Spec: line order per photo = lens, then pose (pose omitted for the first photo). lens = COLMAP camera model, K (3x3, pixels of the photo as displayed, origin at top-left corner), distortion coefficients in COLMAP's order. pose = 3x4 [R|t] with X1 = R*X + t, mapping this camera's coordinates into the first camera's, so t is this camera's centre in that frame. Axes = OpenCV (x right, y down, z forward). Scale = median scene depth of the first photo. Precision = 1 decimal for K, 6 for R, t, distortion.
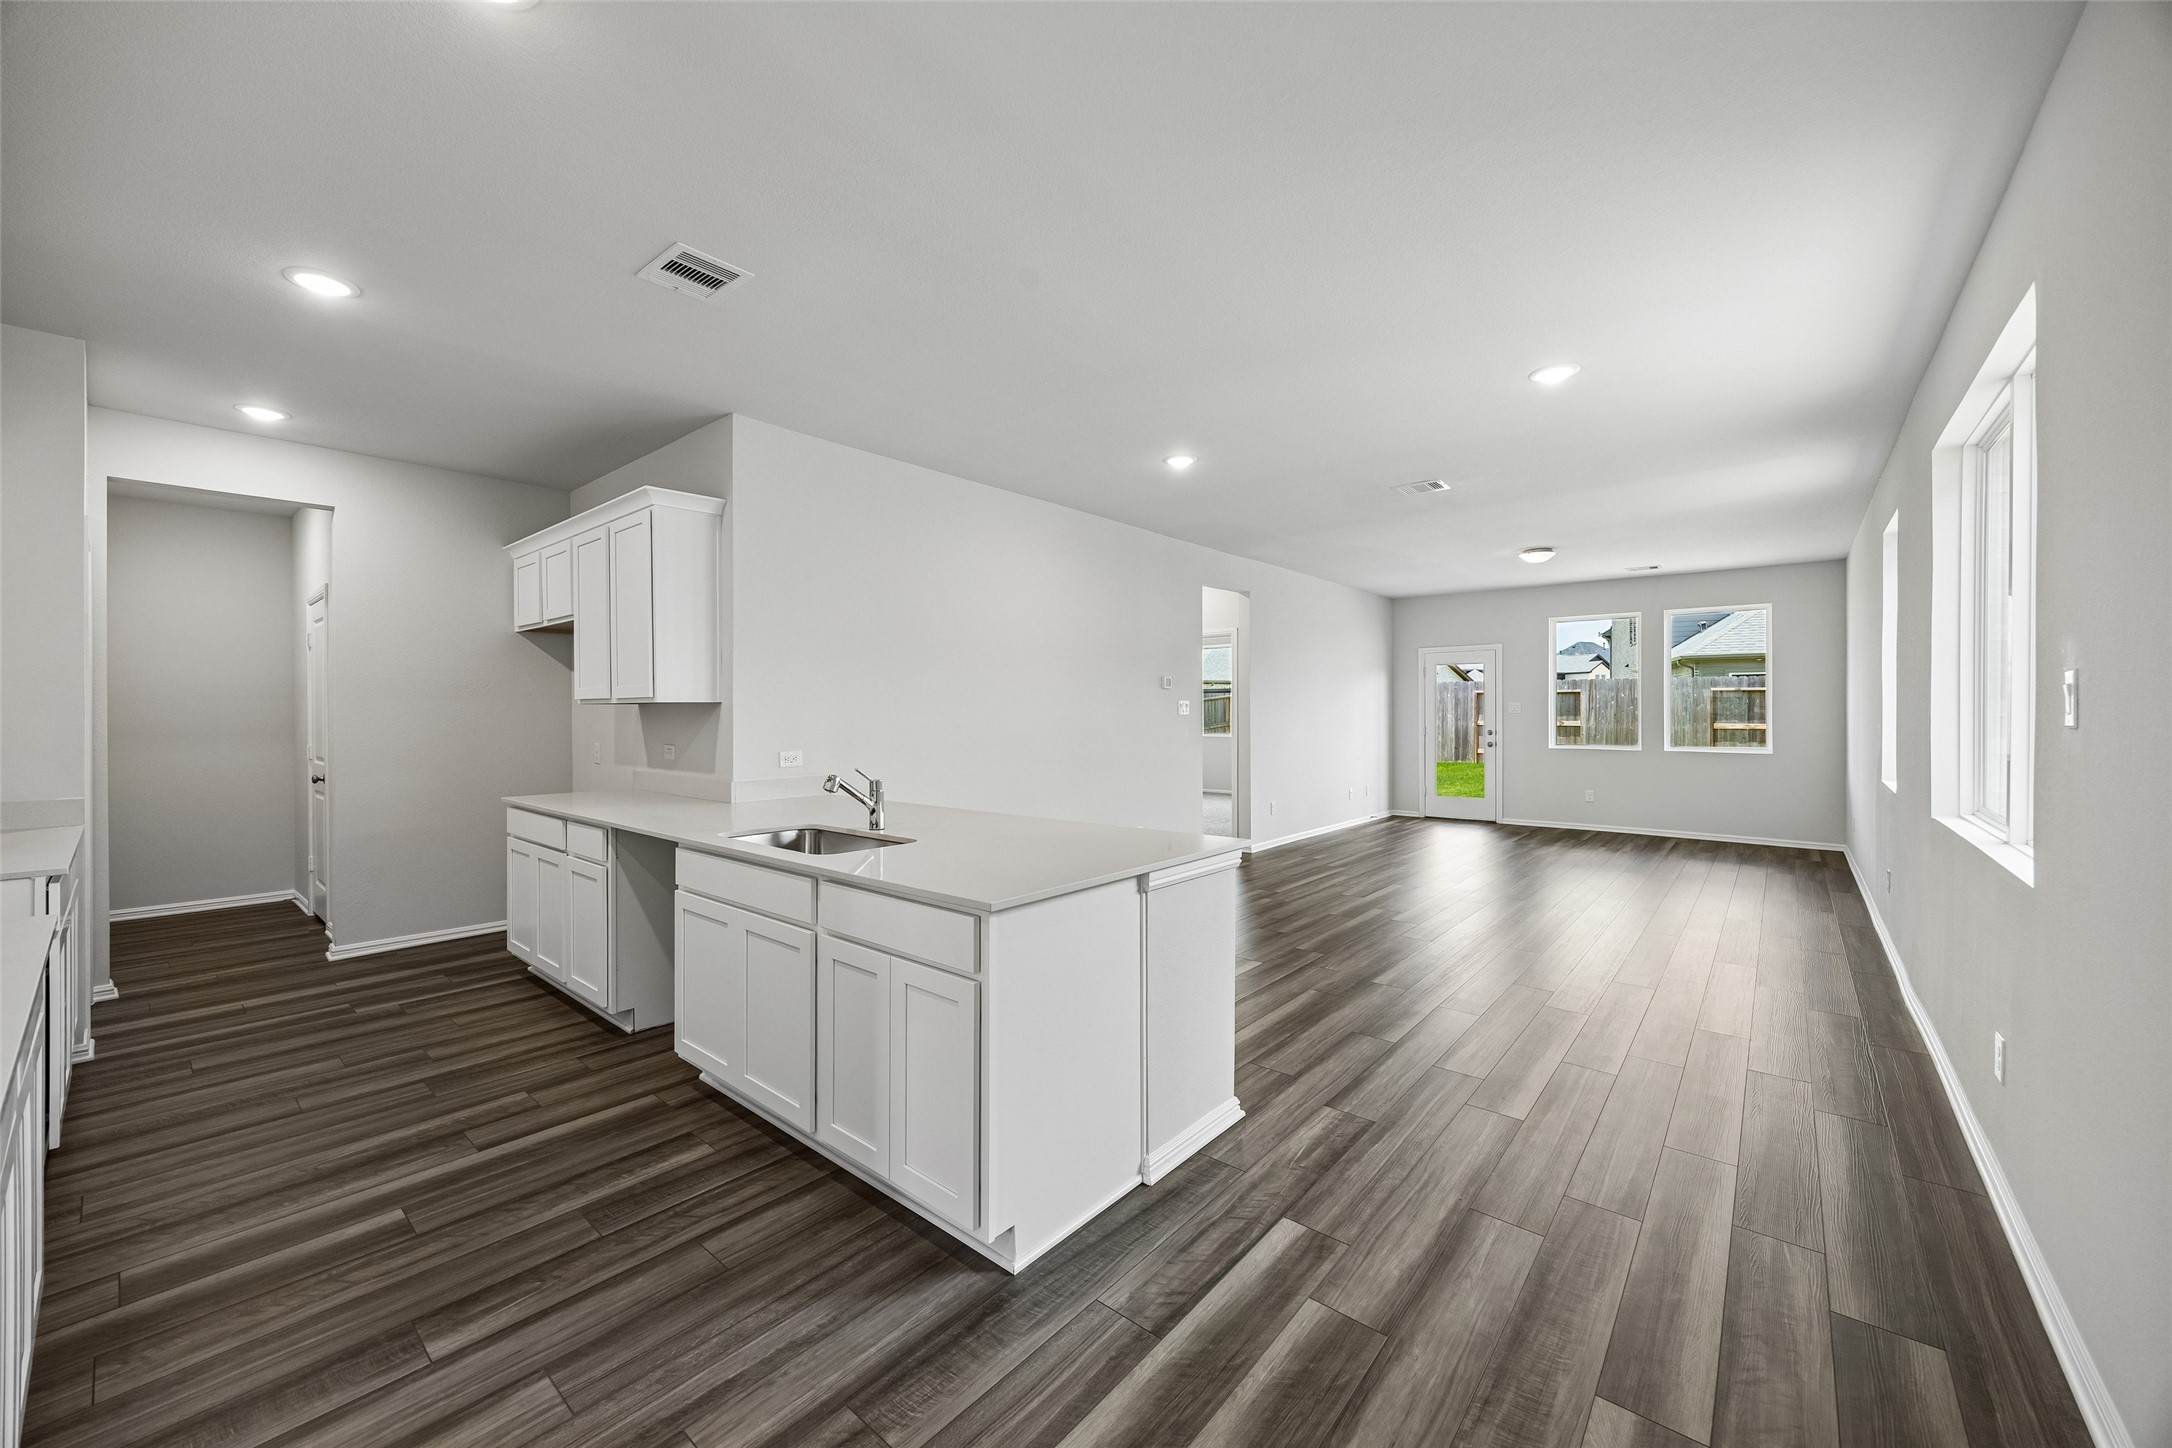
lens RADIAL K [[826.2, 0, 1077.3], [0, 826.2, 721.0], [0, 0, 1]] dist [-0.000182, -0.000021]
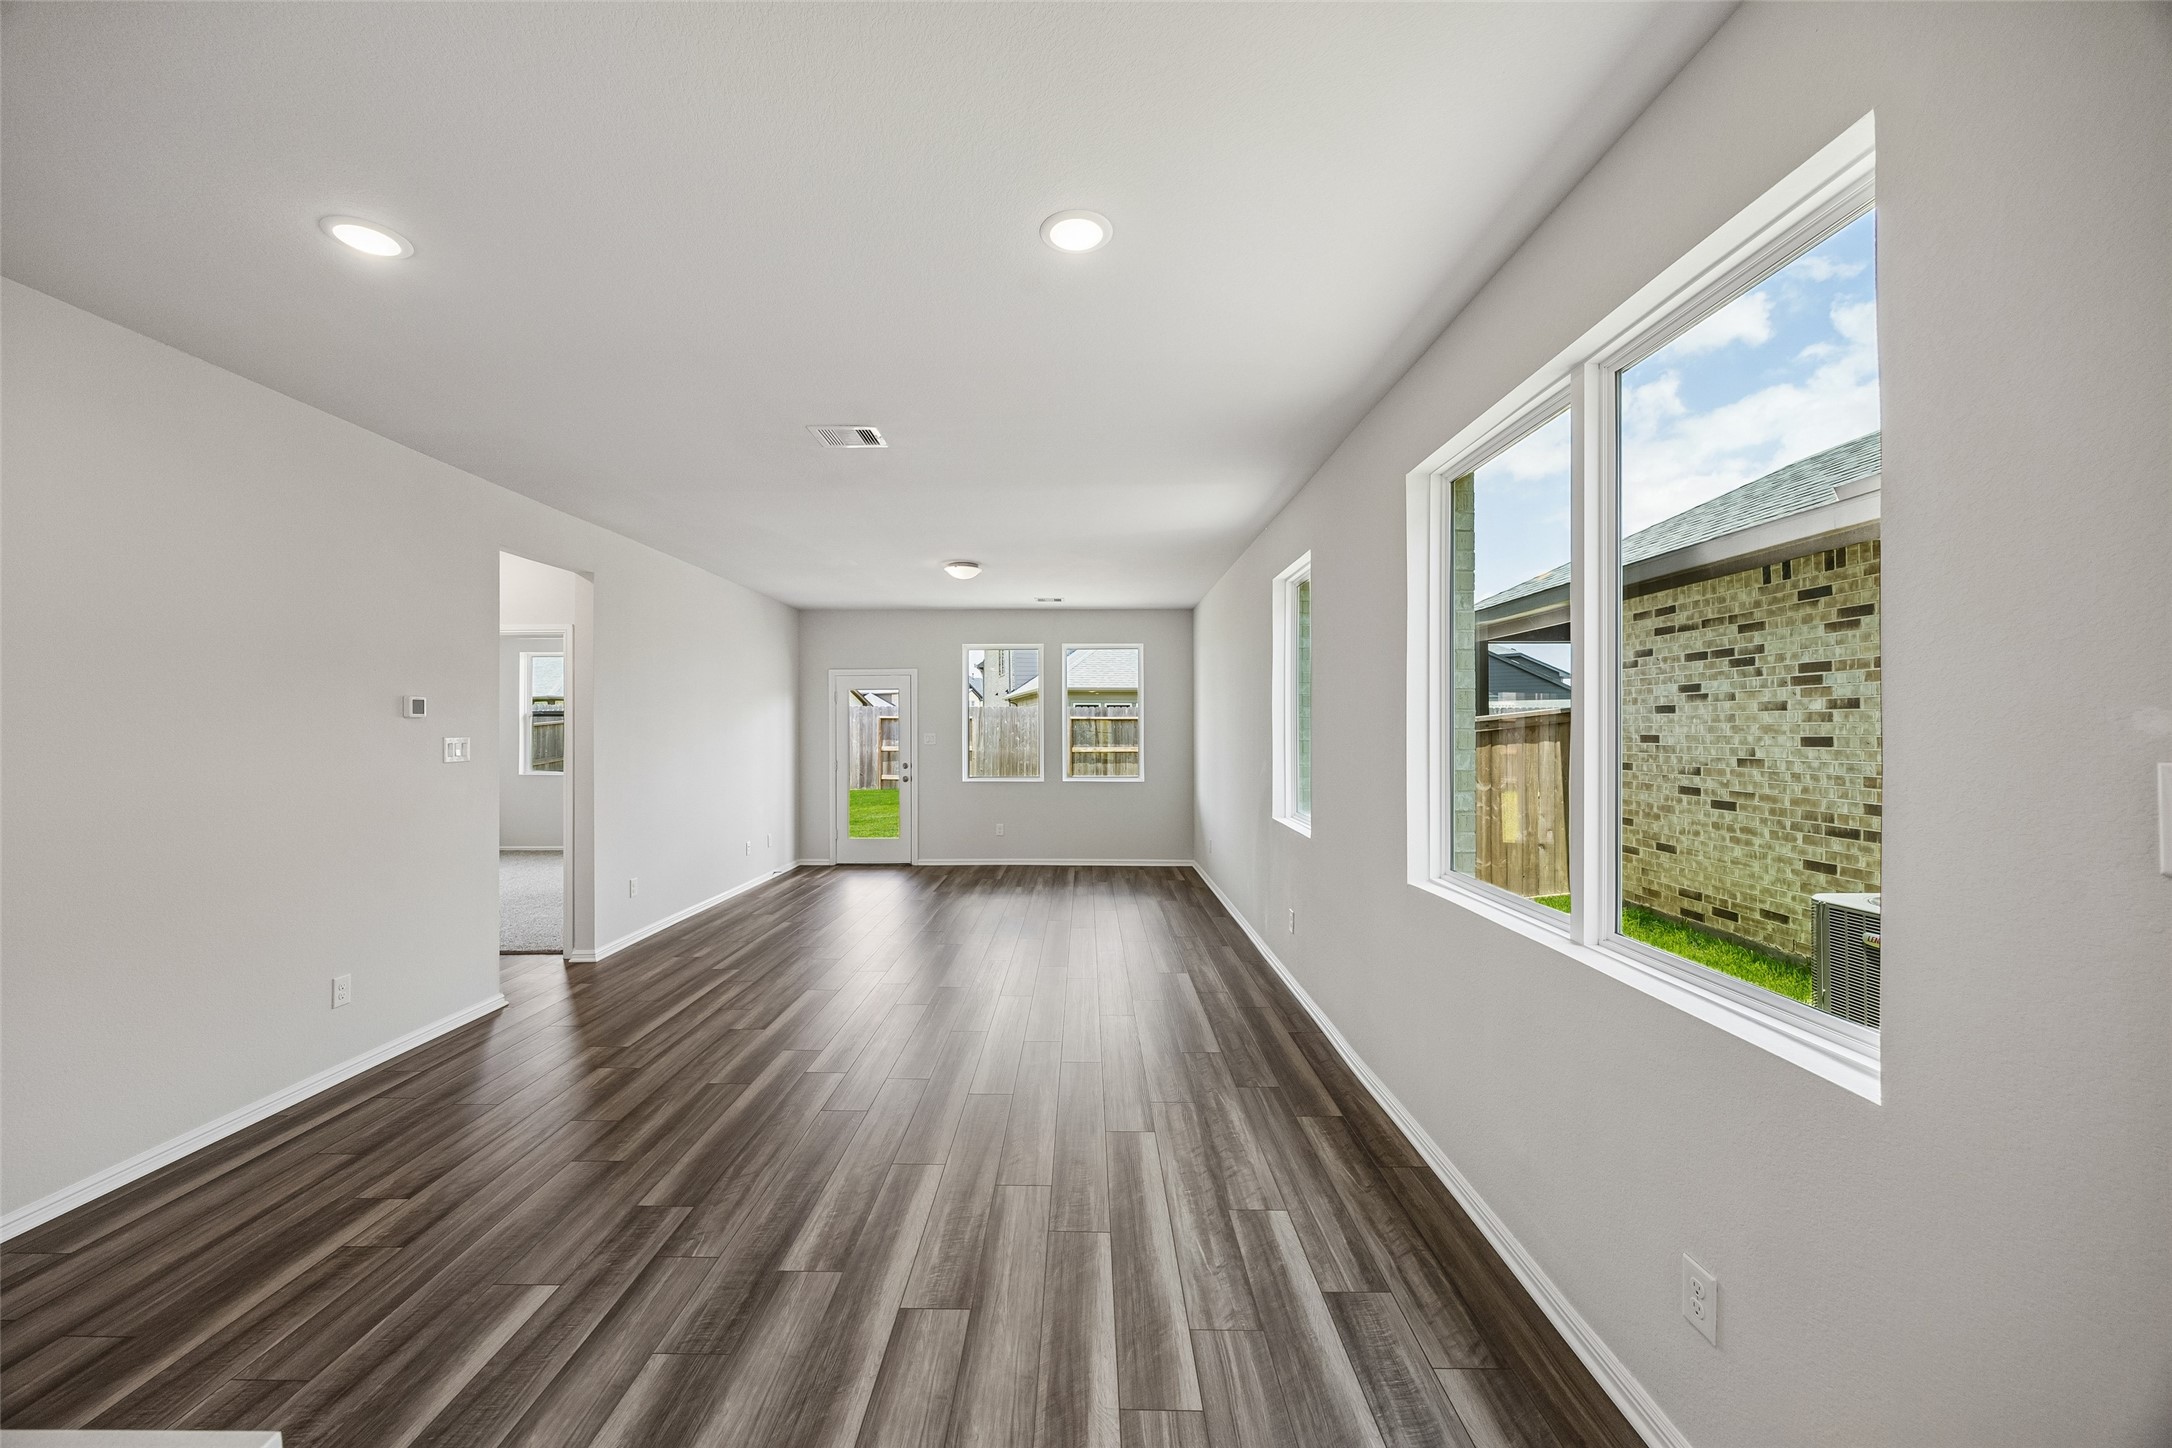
lens RADIAL K [[821.3, 0, 1073.6], [0, 821.3, 722.4], [0, 0, 1]] dist [-0.001864, 0.000121]
pose [[0.769324, 0.007969, 0.638810, 0.222474], [0.006419, 0.999775, -0.020203, -0.048617], [-0.638827, 0.019643, 0.769100, 0.641430]]
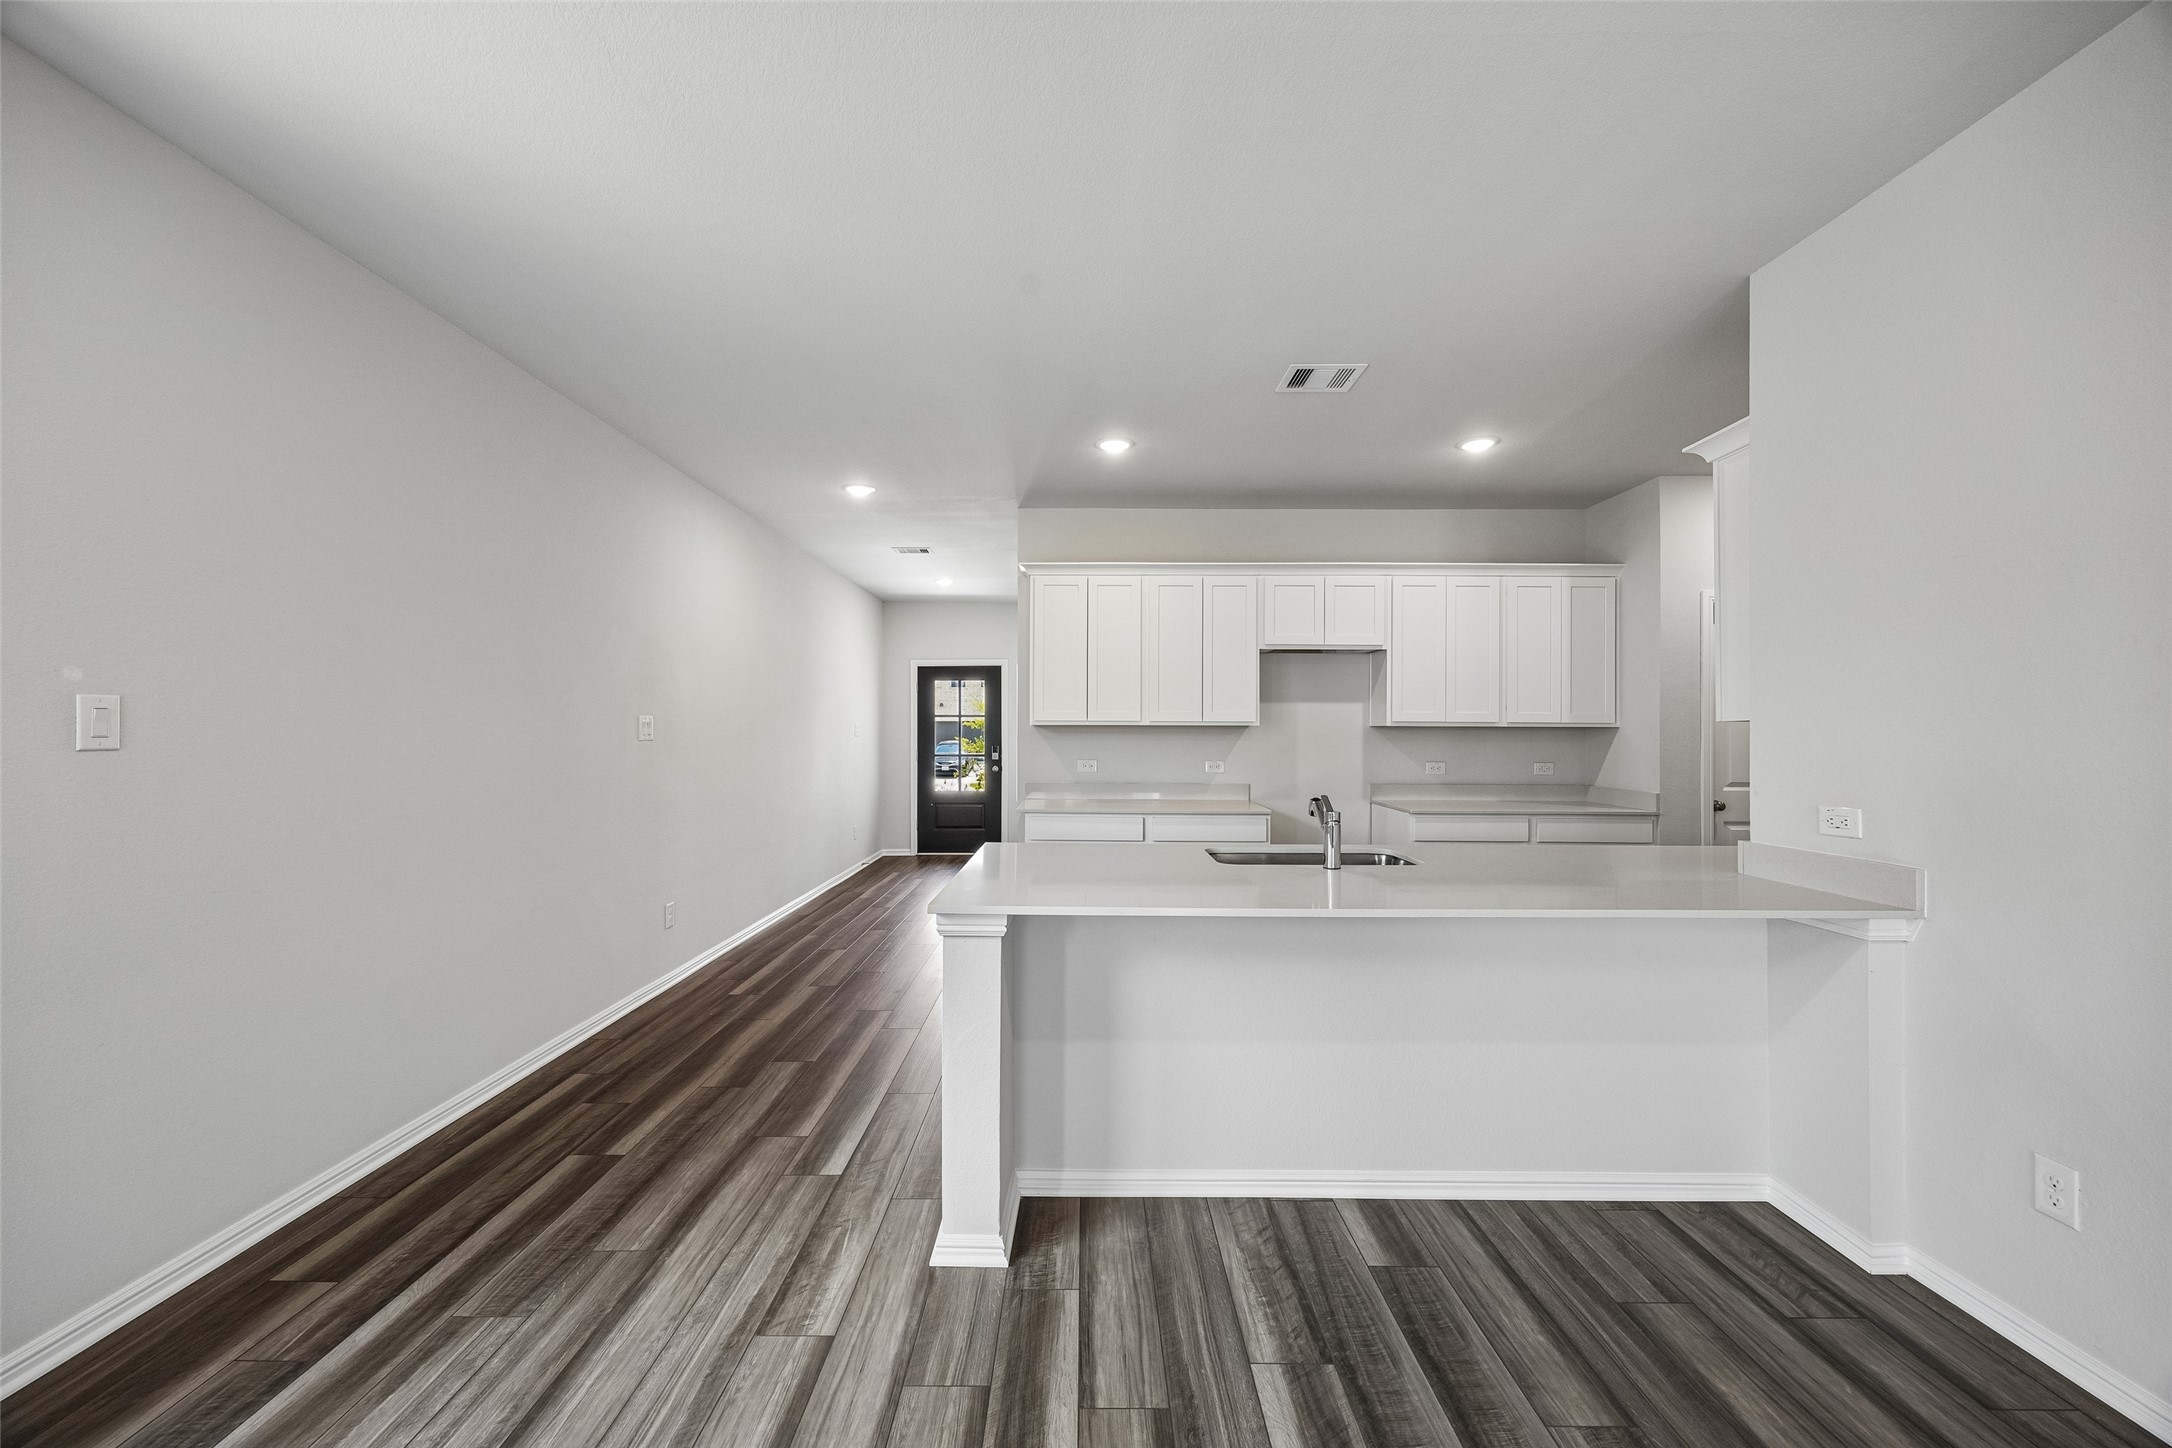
lens RADIAL K [[826.2, 0, 1077.3], [0, 826.2, 721.0], [0, 0, 1]] dist [-0.000182, -0.000021]
pose [[-0.765910, -0.008265, -0.642895, 0.562604], [-0.007967, 0.999963, -0.003364, -0.021607], [0.642898, 0.002546, -0.765947, 1.585898]]
